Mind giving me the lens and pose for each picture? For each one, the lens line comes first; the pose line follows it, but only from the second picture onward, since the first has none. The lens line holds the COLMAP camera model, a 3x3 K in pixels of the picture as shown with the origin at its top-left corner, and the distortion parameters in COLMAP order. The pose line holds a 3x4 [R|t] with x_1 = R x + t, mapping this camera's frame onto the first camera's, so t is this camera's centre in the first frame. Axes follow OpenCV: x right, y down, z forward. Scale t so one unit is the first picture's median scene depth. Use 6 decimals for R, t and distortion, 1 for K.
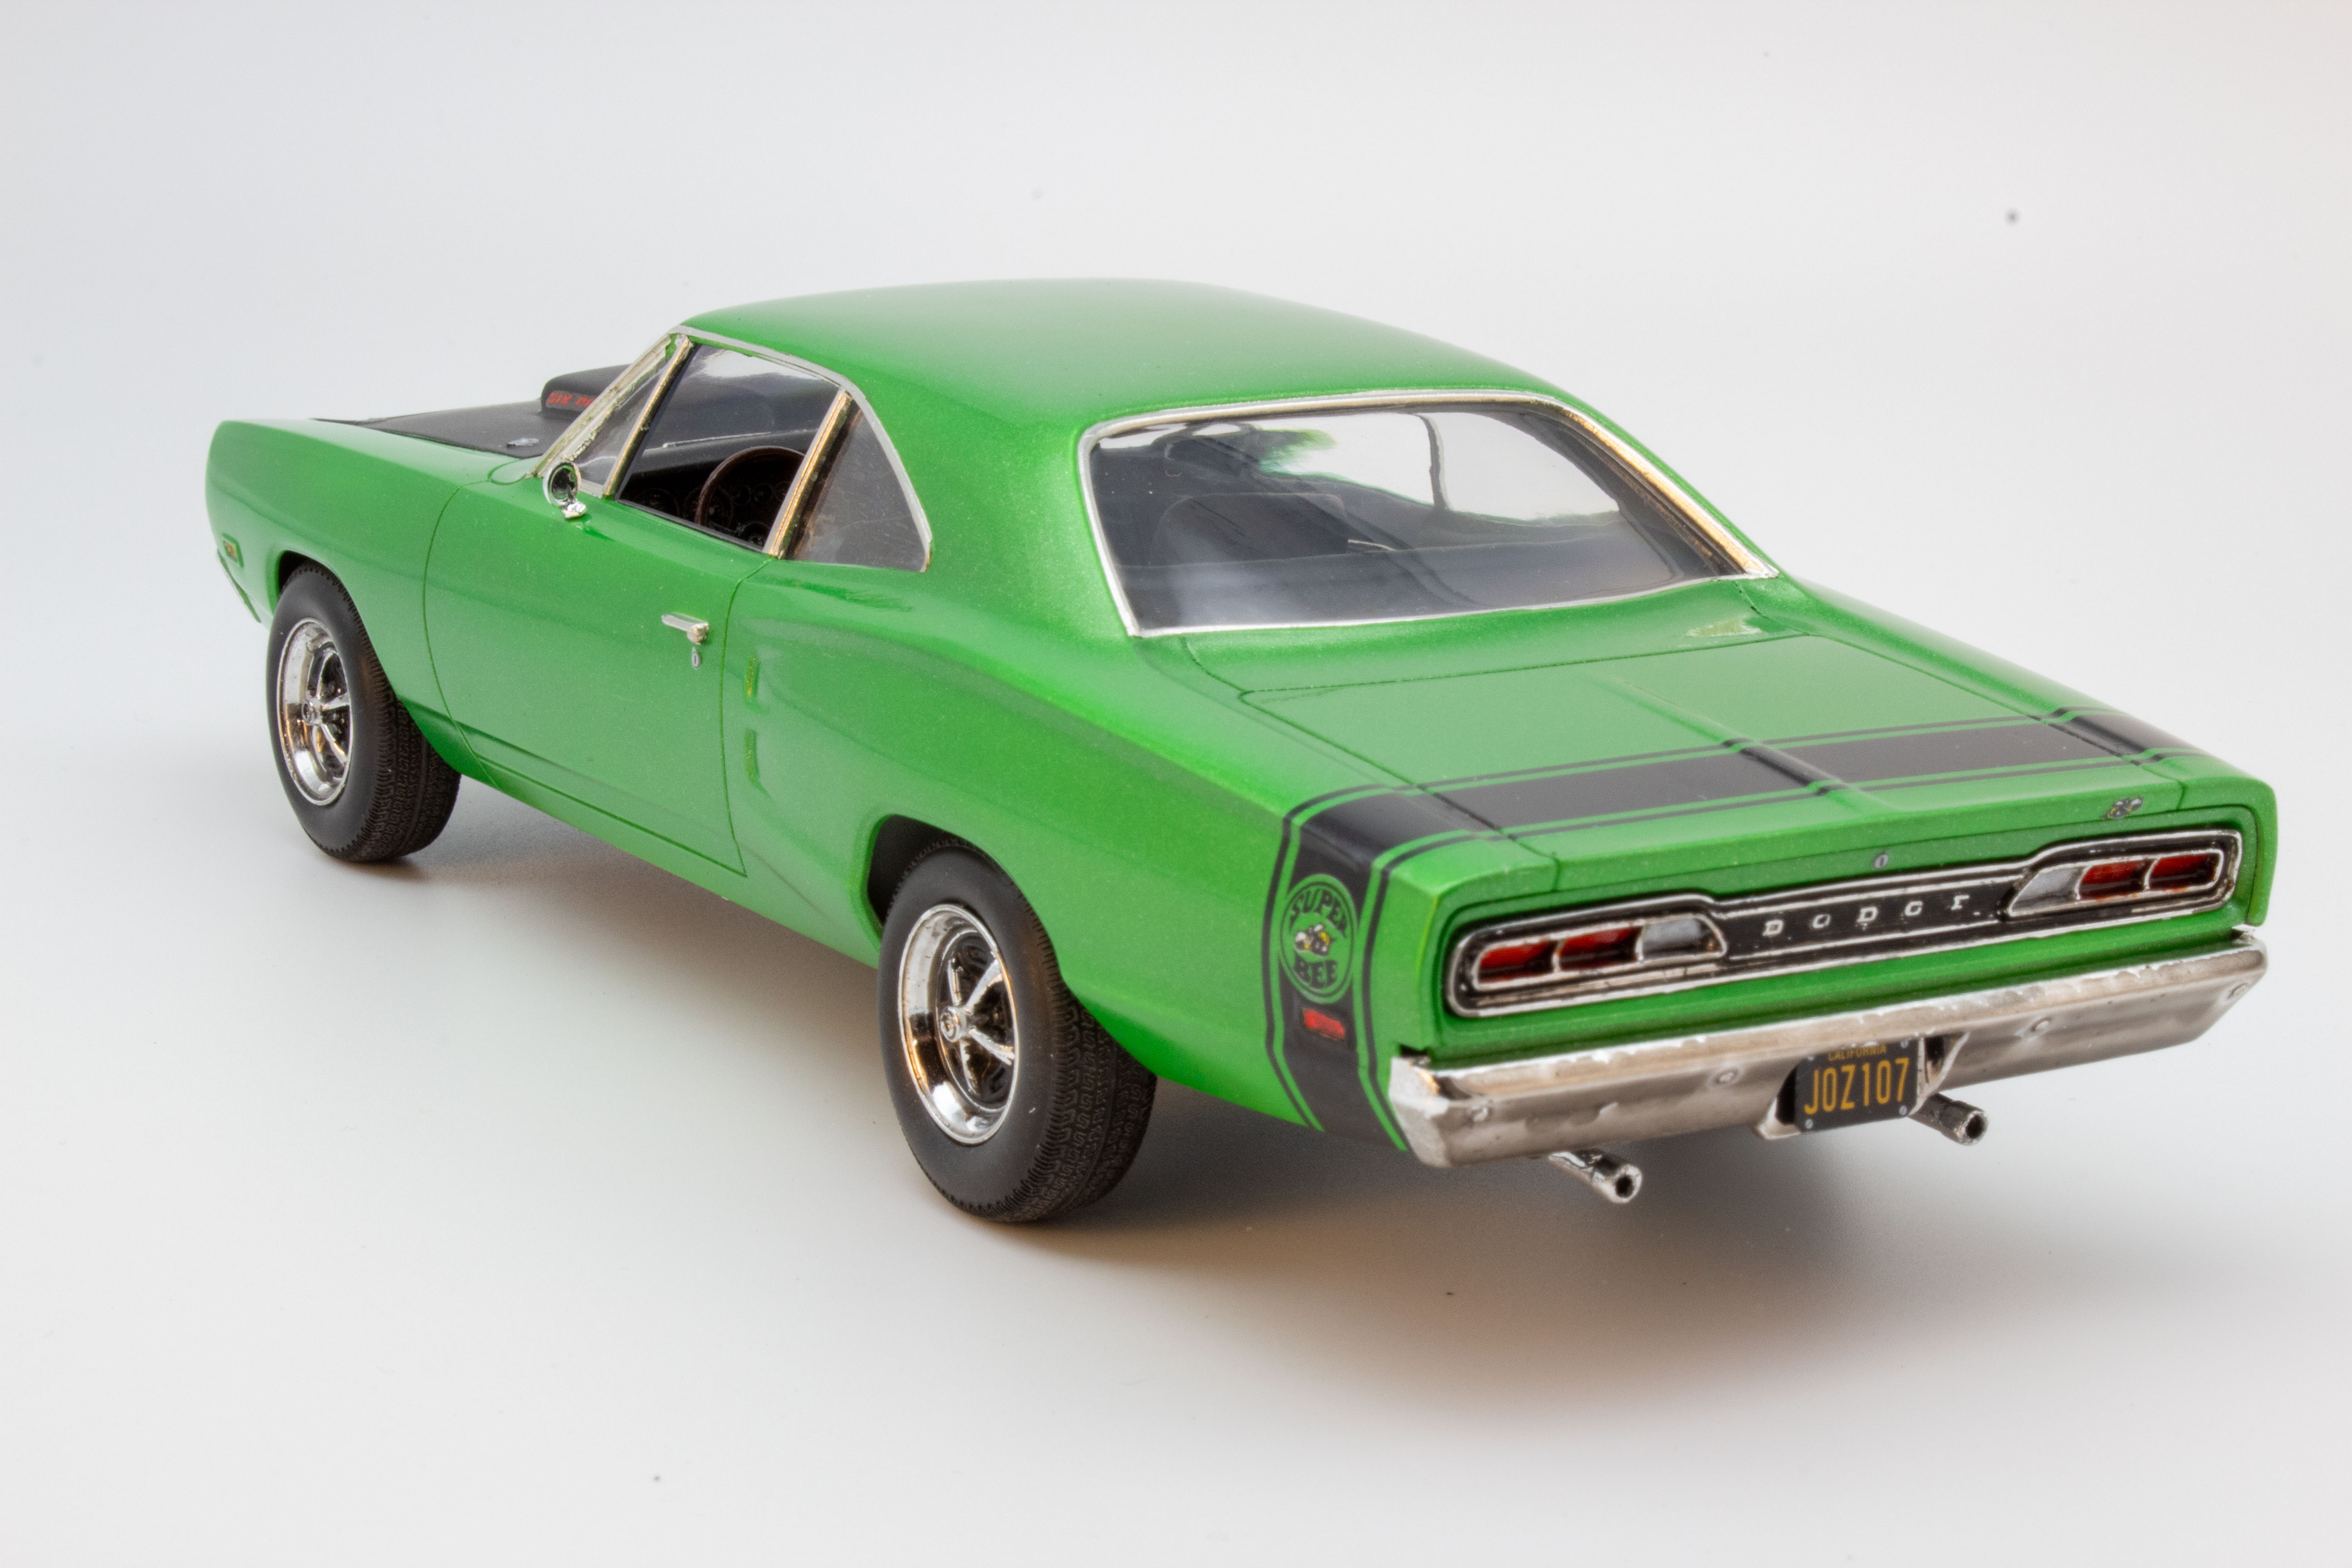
lens RADIAL K [[4682.0, 0, 1176.0], [0, 4682.0, 784.0], [0, 0, 1]] dist [0.019772, 0.186517]
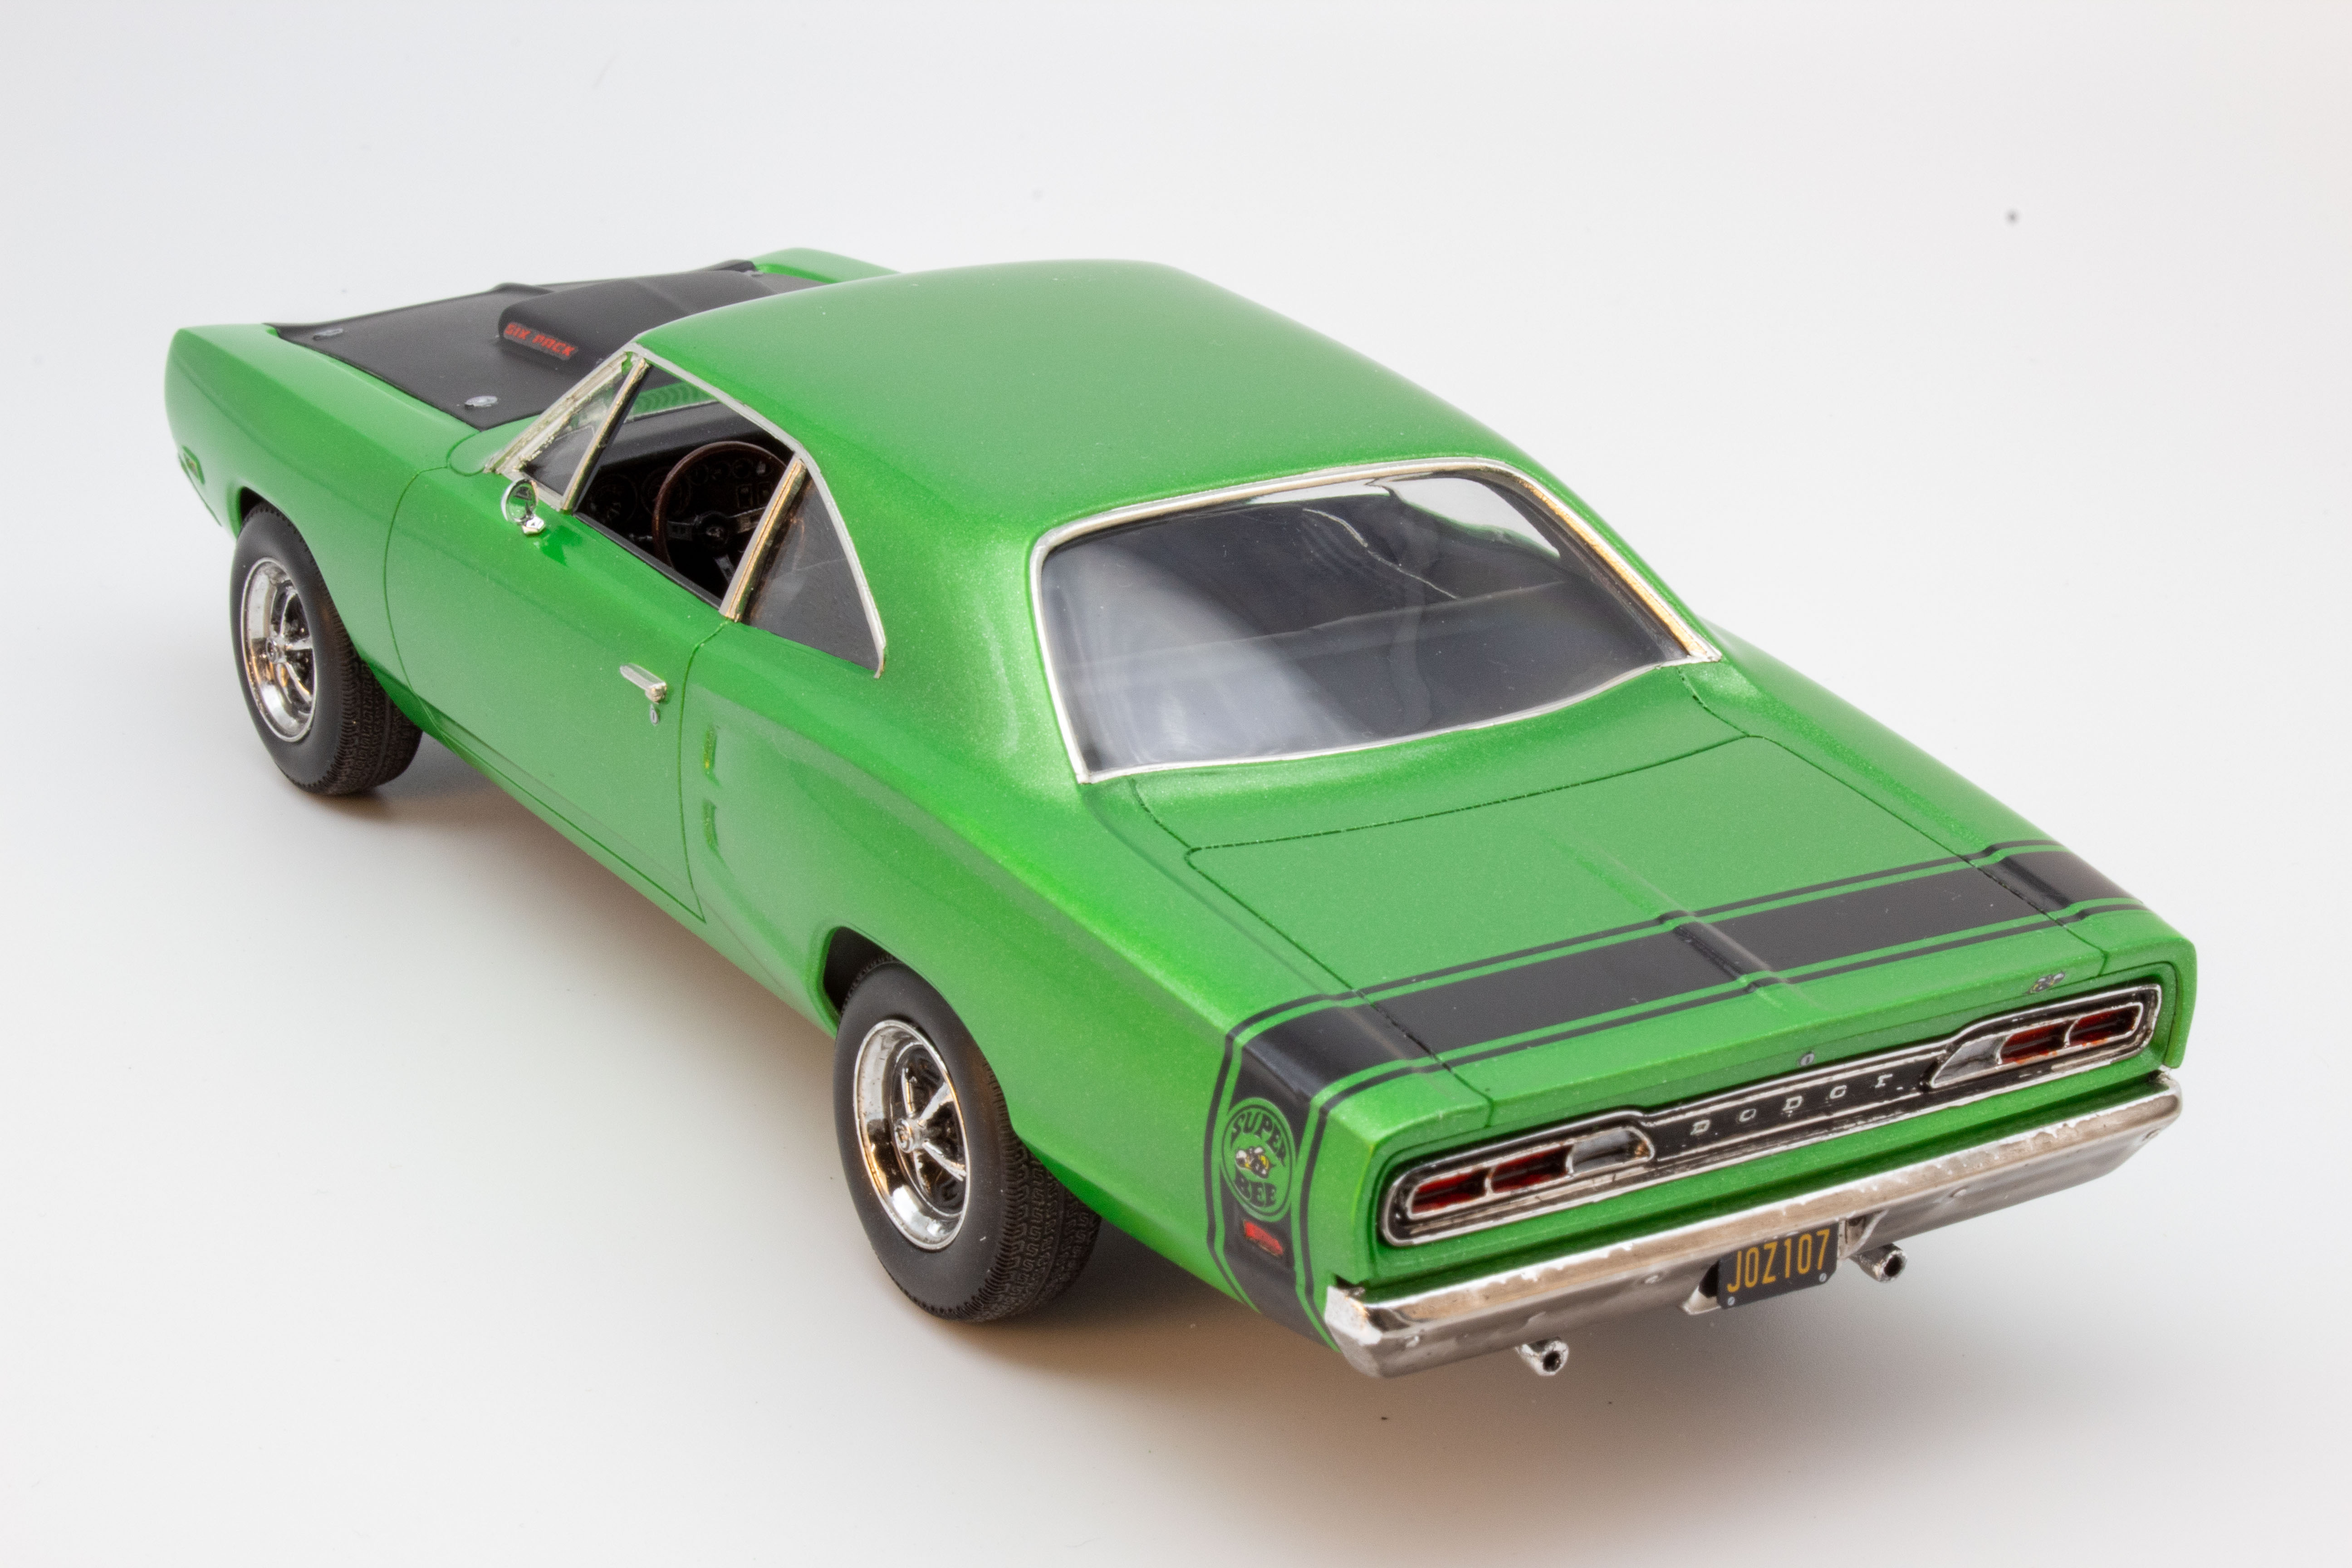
lens RADIAL K [[4682.0, 0, 1176.0], [0, 4682.0, 784.0], [0, 0, 1]] dist [0.019772, 0.186517]
pose [[0.999958, 0.006697, 0.006293, 0.004800], [-0.007570, 0.988539, 0.150778, -0.188271], [-0.005211, -0.150819, 0.988548, -0.006815]]
